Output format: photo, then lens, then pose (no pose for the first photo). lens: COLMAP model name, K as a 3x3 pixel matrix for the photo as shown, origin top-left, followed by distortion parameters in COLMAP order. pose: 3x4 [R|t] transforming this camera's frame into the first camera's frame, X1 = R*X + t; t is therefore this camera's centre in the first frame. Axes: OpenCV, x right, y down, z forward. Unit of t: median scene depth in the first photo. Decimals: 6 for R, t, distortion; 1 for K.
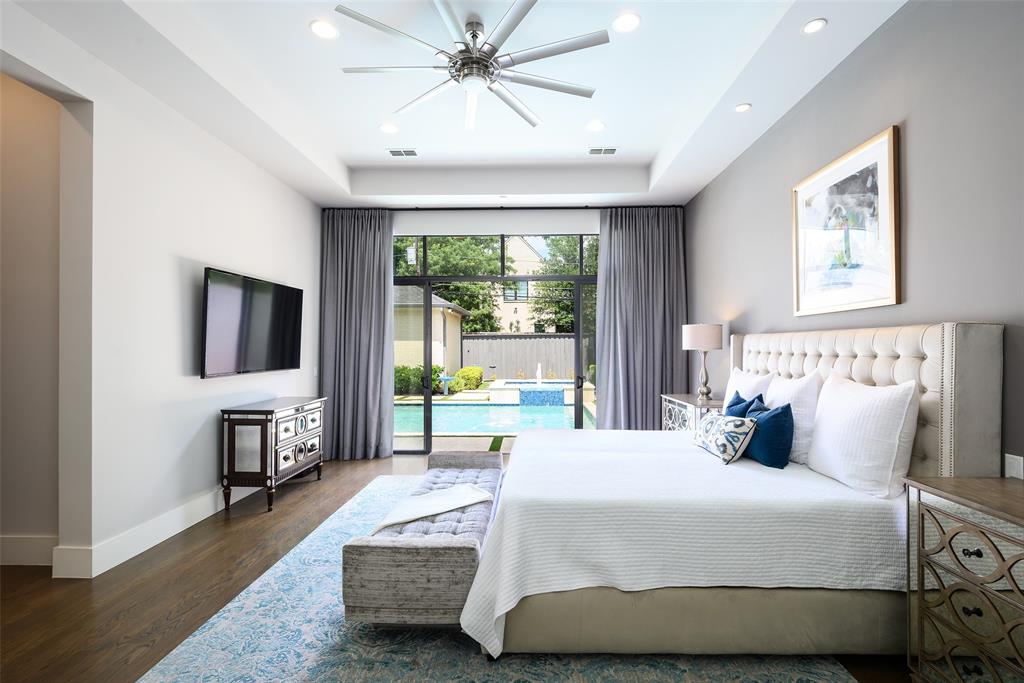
lens RADIAL K [[455.7, 0, 512.2], [0, 455.7, 342.0], [0, 0, 1]] dist [0.001481, 0.000099]
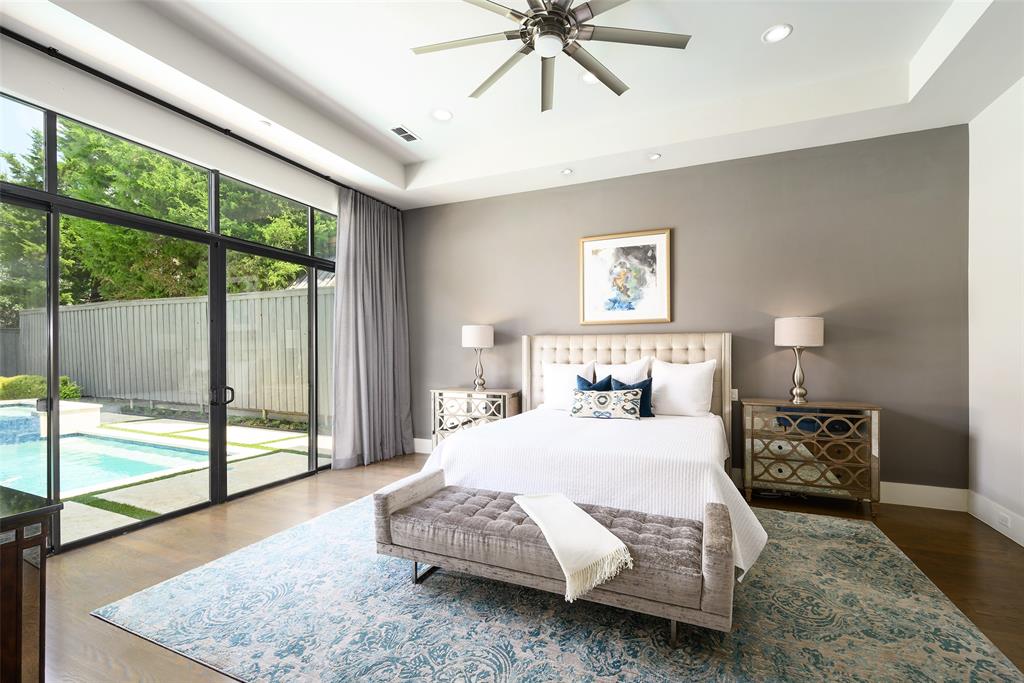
lens RADIAL K [[444.0, 0, 510.8], [0, 444.0, 351.5], [0, 0, 1]] dist [-0.000181, -0.000053]
pose [[0.378132, 0.006199, 0.925731, -0.896906], [-0.013408, 0.999909, -0.001219, 0.039778], [-0.925655, -0.011951, 0.378181, 0.719394]]
